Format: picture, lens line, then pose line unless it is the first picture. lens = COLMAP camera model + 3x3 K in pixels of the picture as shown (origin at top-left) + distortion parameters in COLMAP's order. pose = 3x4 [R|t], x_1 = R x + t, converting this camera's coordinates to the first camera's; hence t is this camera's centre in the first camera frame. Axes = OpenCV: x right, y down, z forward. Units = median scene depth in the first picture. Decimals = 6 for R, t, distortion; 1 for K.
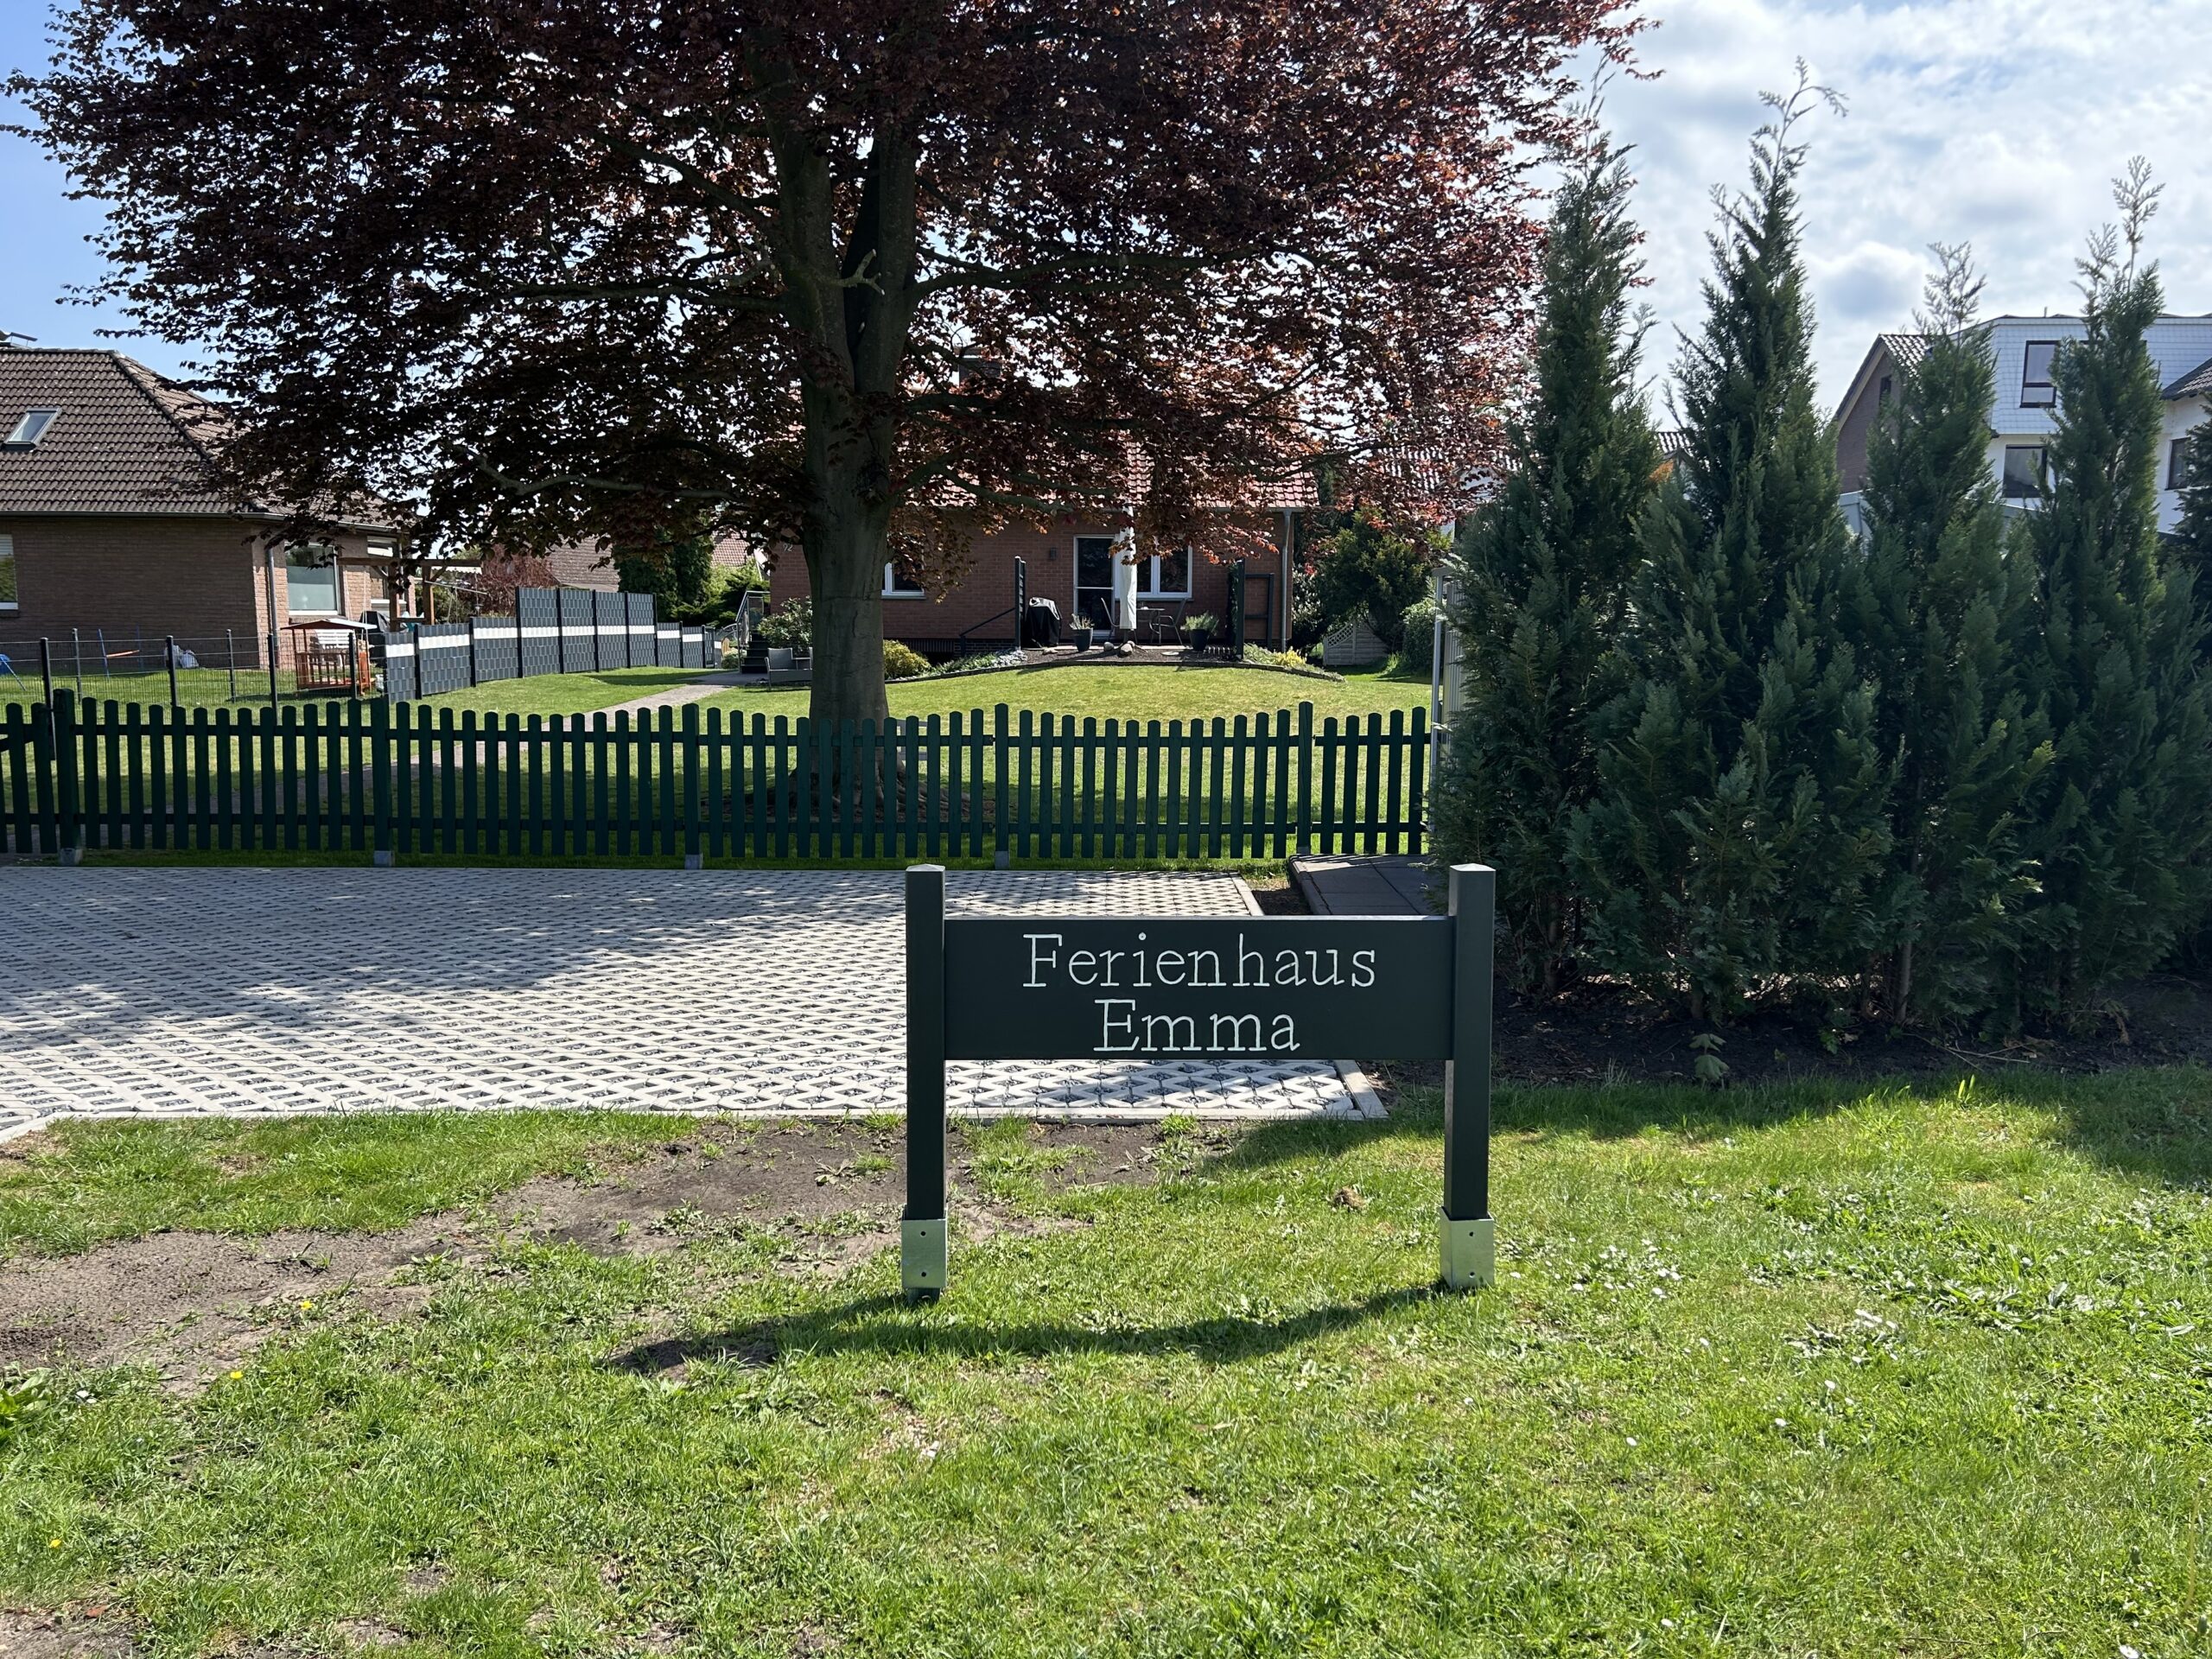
lens RADIAL K [[1707.4, 0, 1106.0], [0, 1707.4, 829.5], [0, 0, 1]] dist [0.084799, -0.128340]
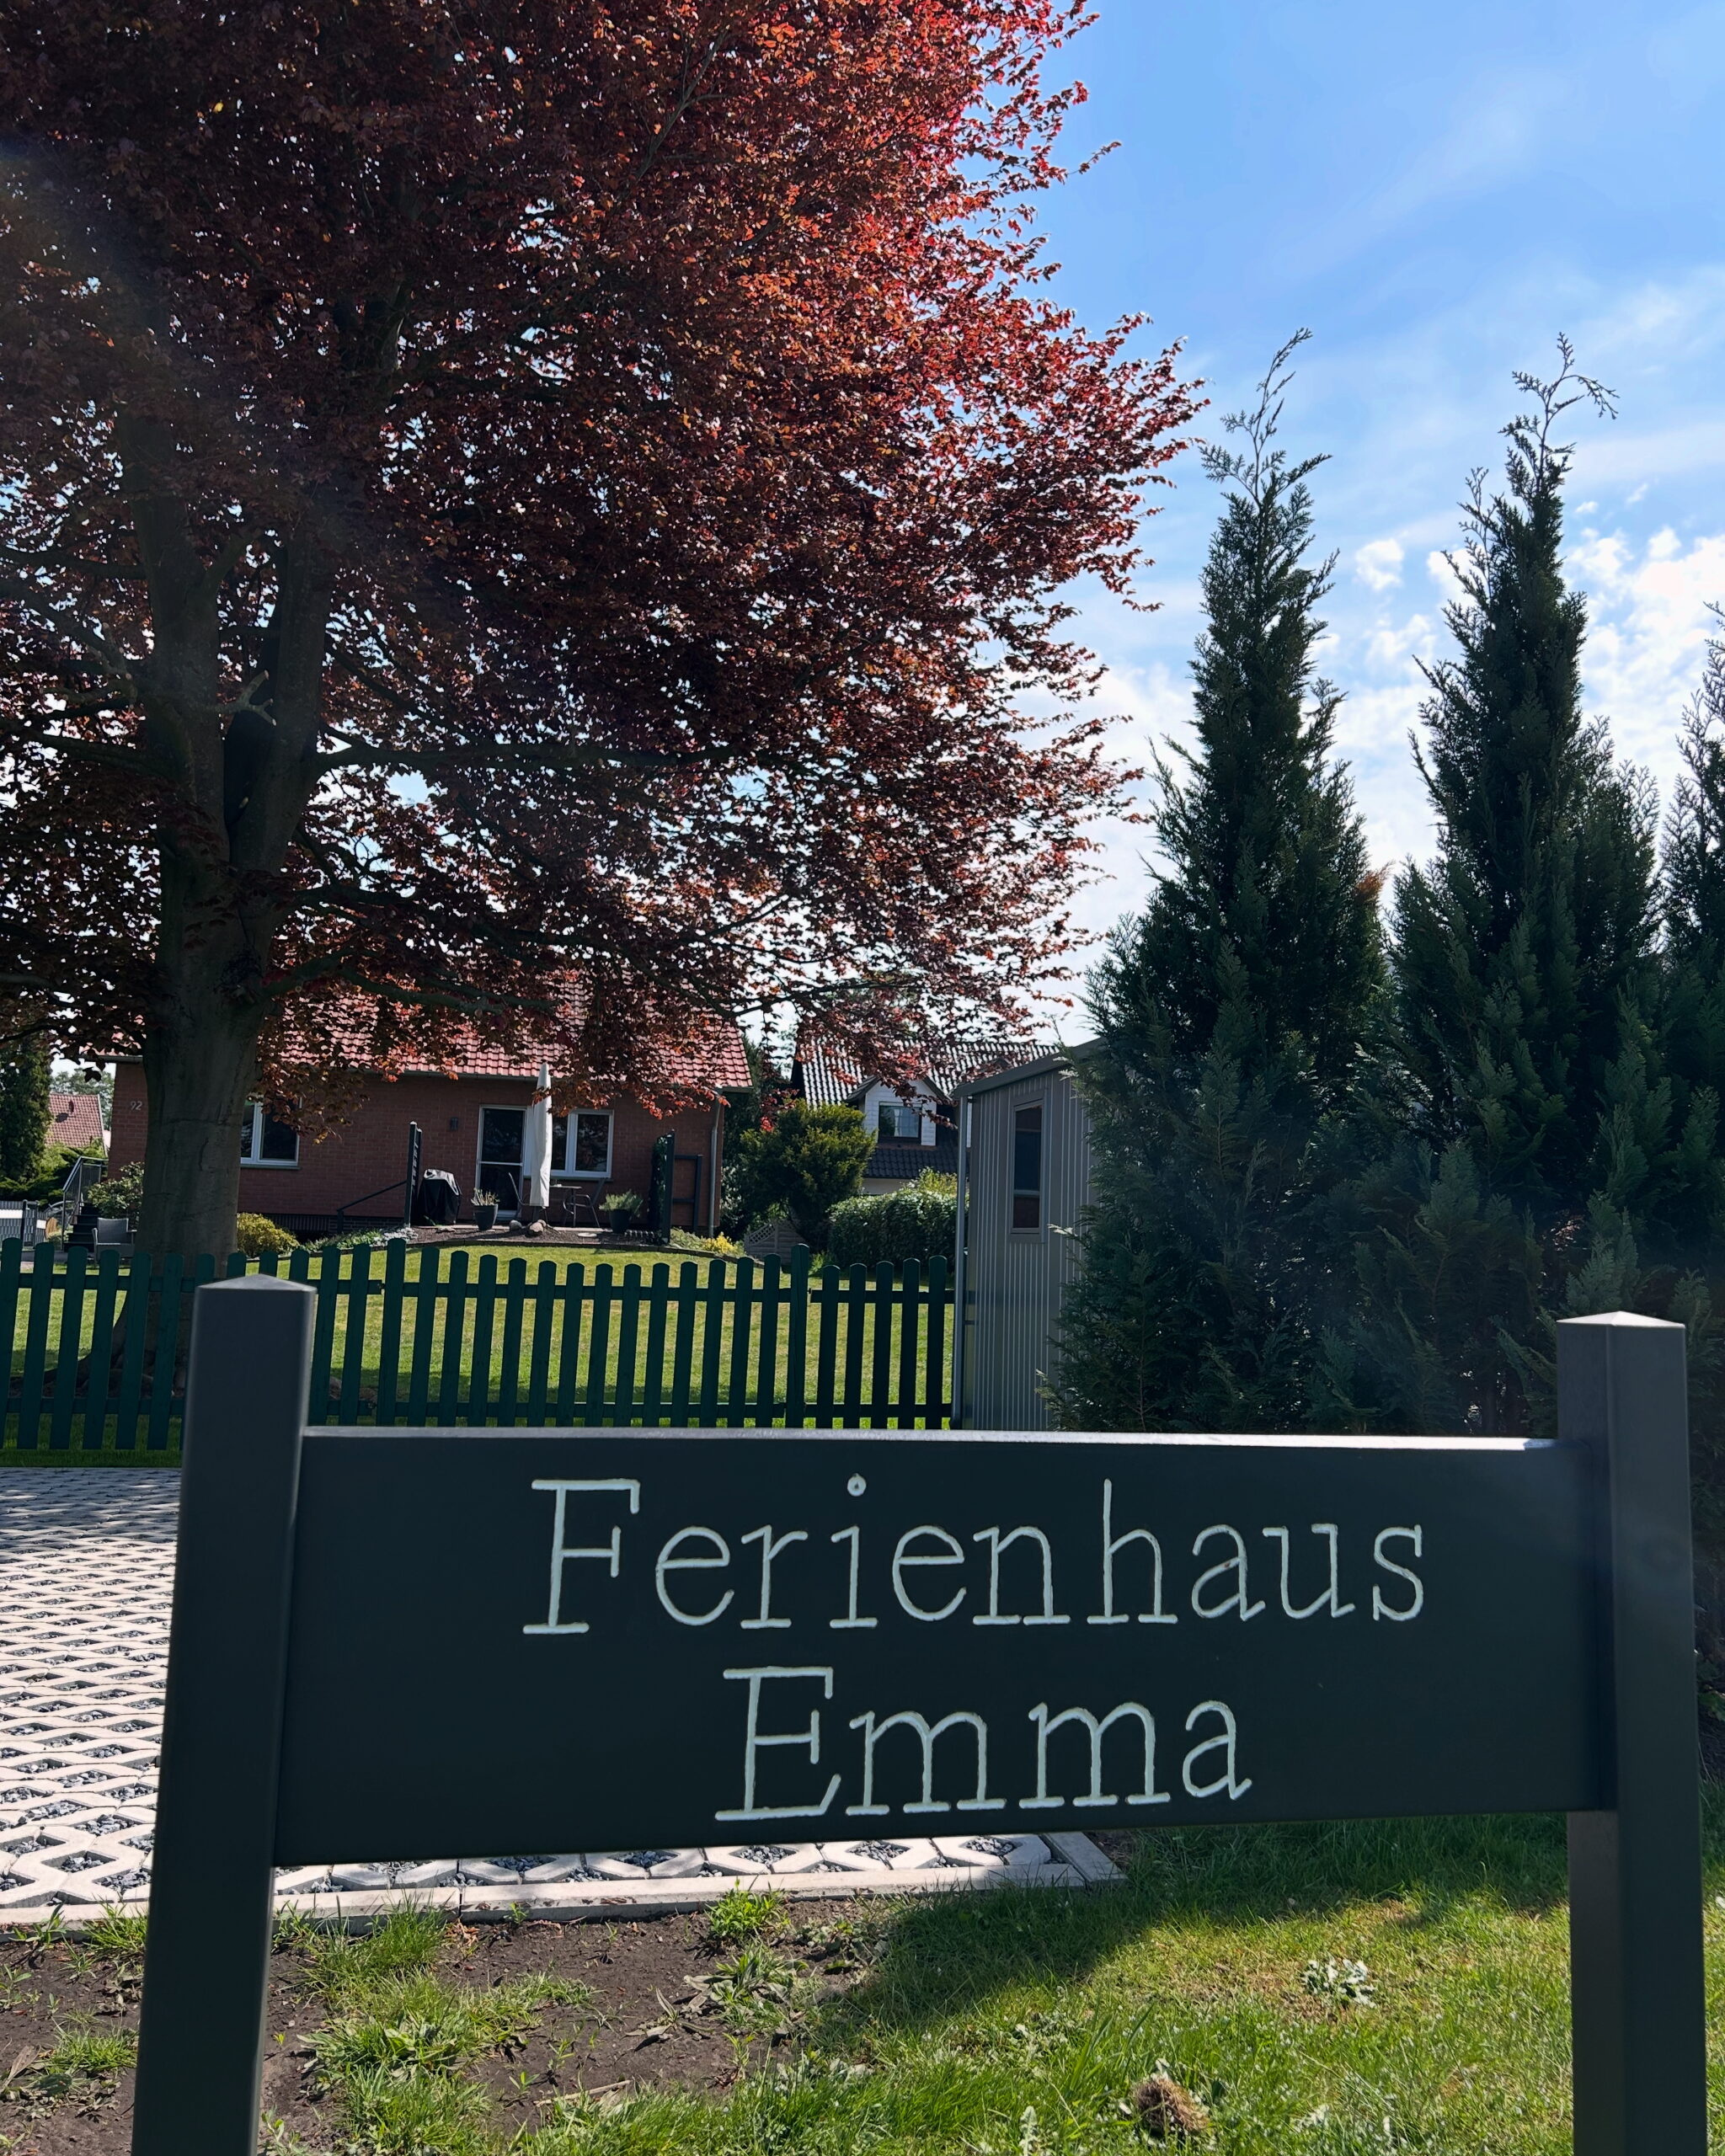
lens RADIAL K [[1740.2, 0, 862.5], [0, 1740.2, 1078.0], [0, 0, 1]] dist [0.073104, -0.103195]
pose [[0.978245, 0.048549, 0.201691, -0.036295], [-0.004766, 0.977233, -0.212113, 0.035027], [-0.207397, 0.206537, 0.956205, 0.383944]]
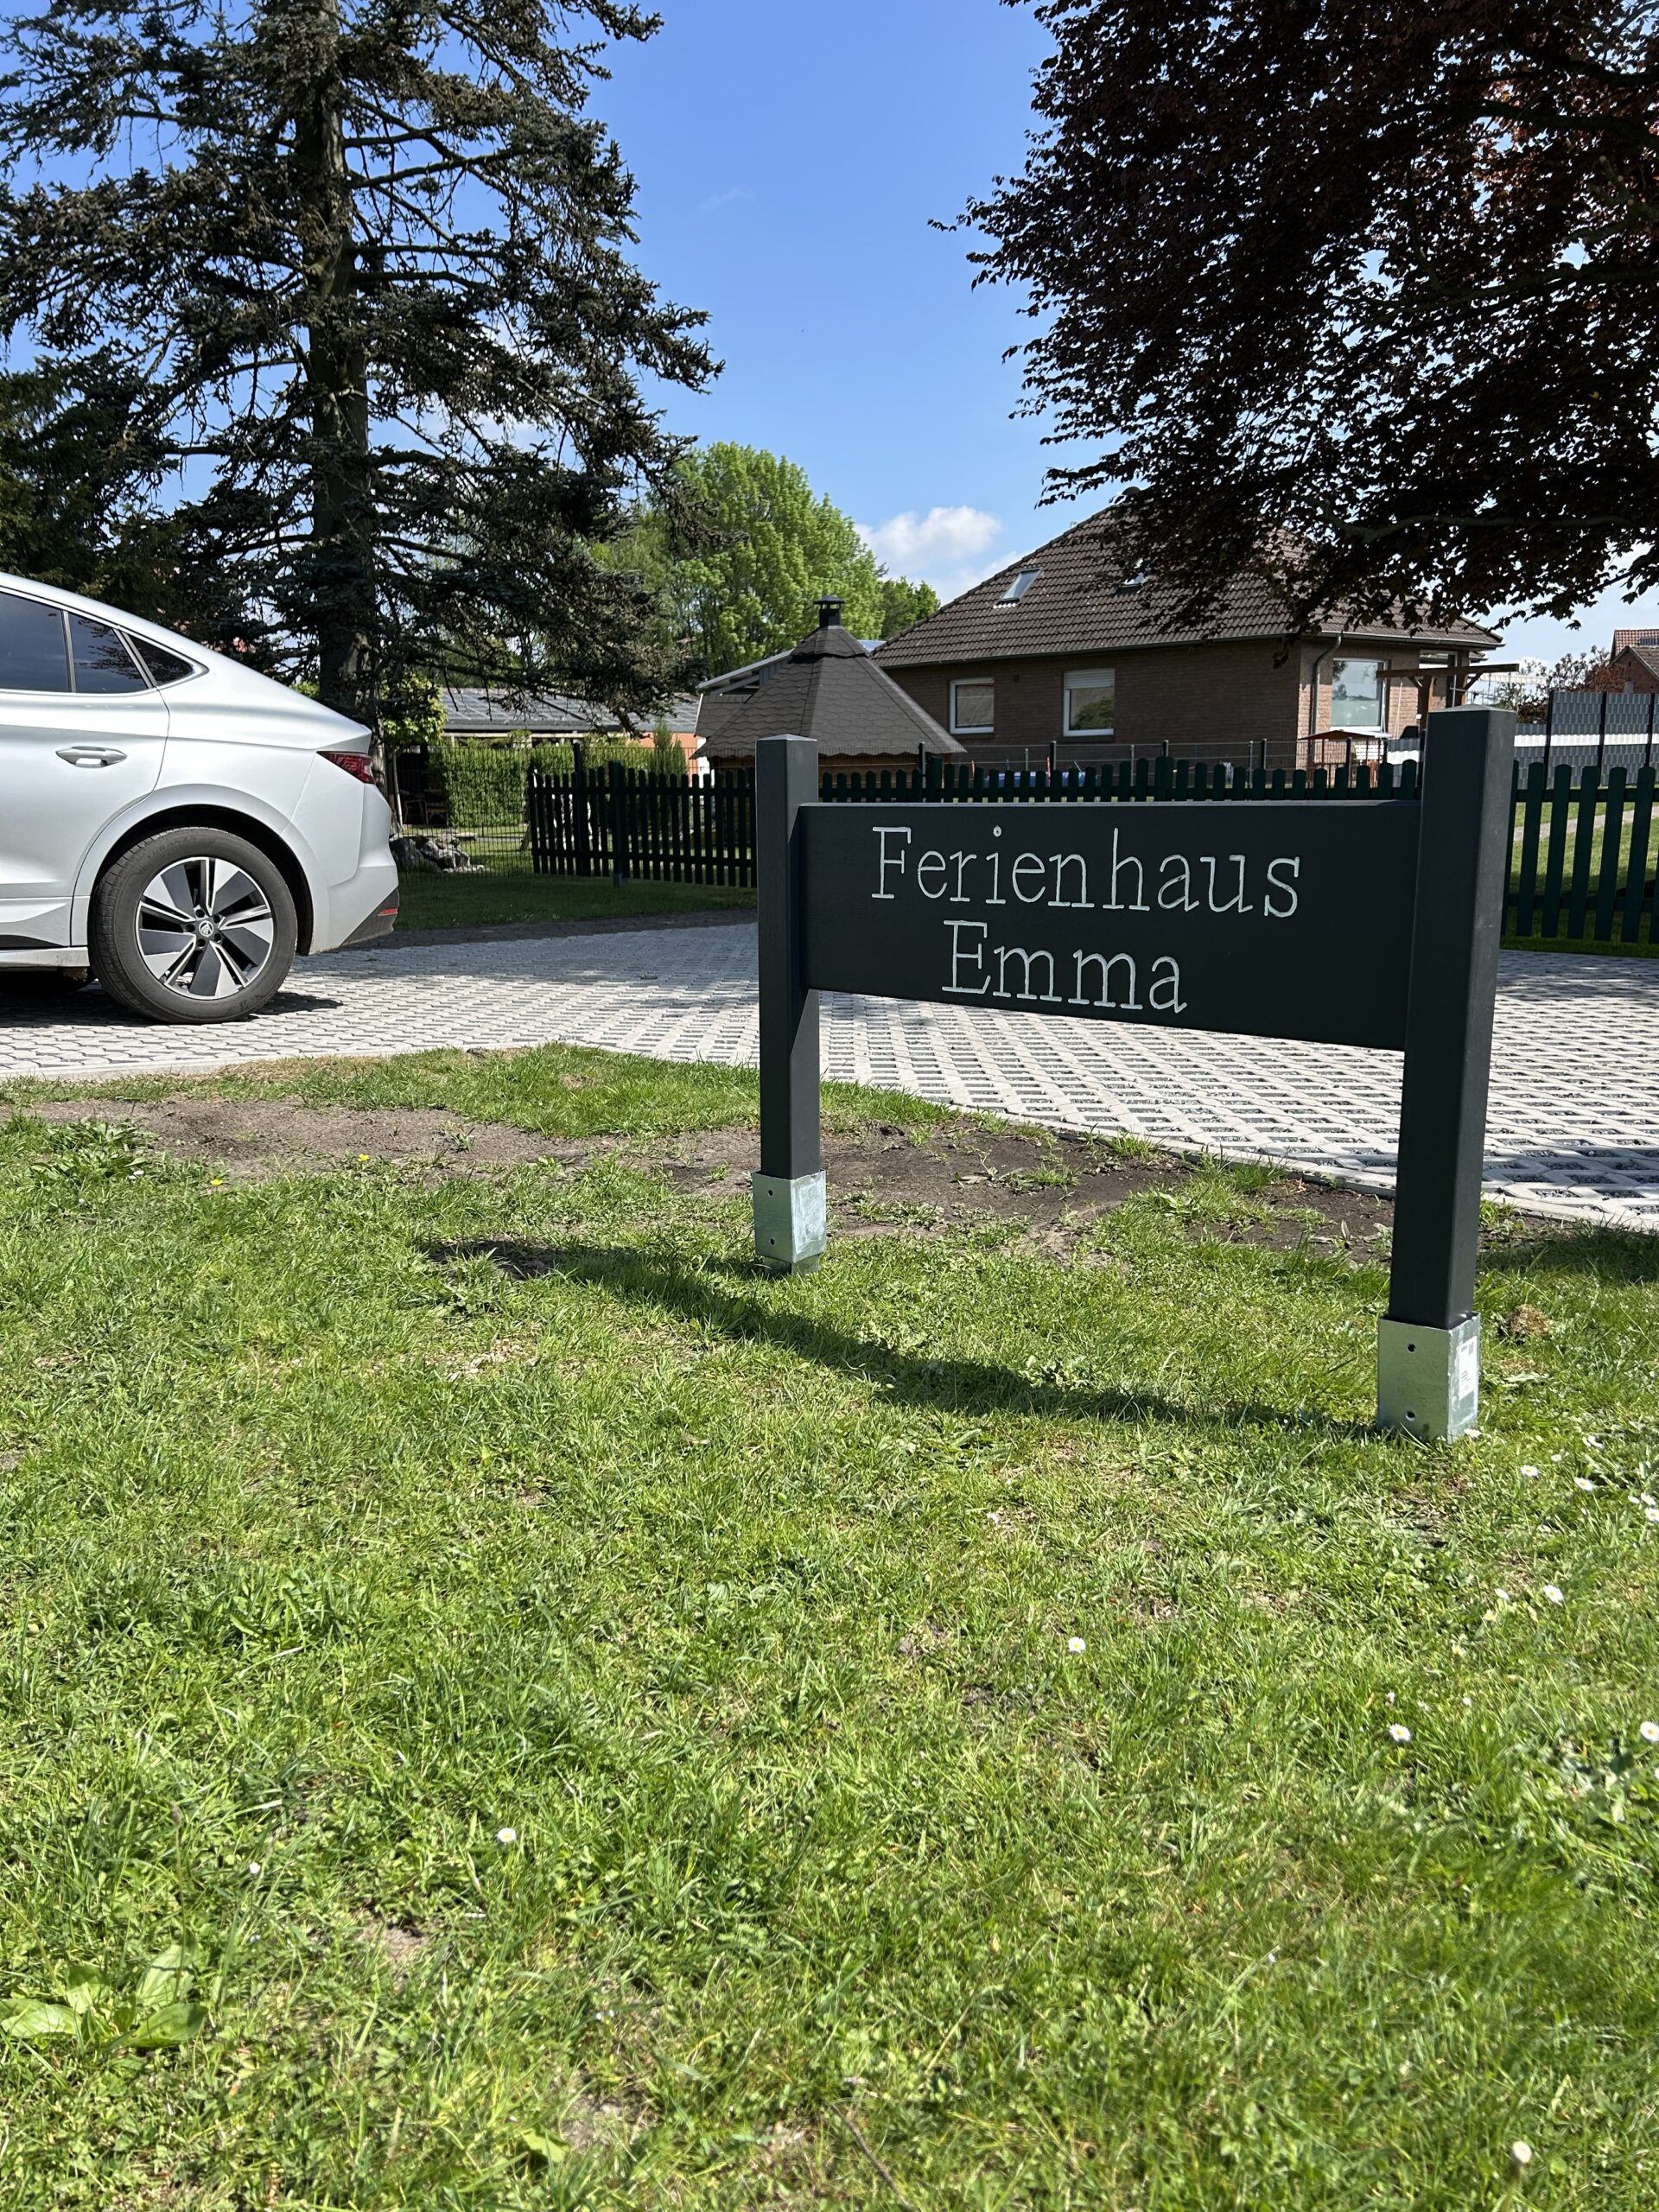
lens RADIAL K [[1661.8, 0, 768.1], [0, 1661.8, 1159.7], [0, 0, 1]] dist [0.076827, -0.189995]
pose [[0.667356, 0.147510, -0.729984, 0.299529], [-0.069638, 0.988253, 0.136035, 0.068075], [0.741475, -0.039949, 0.669790, 0.286693]]
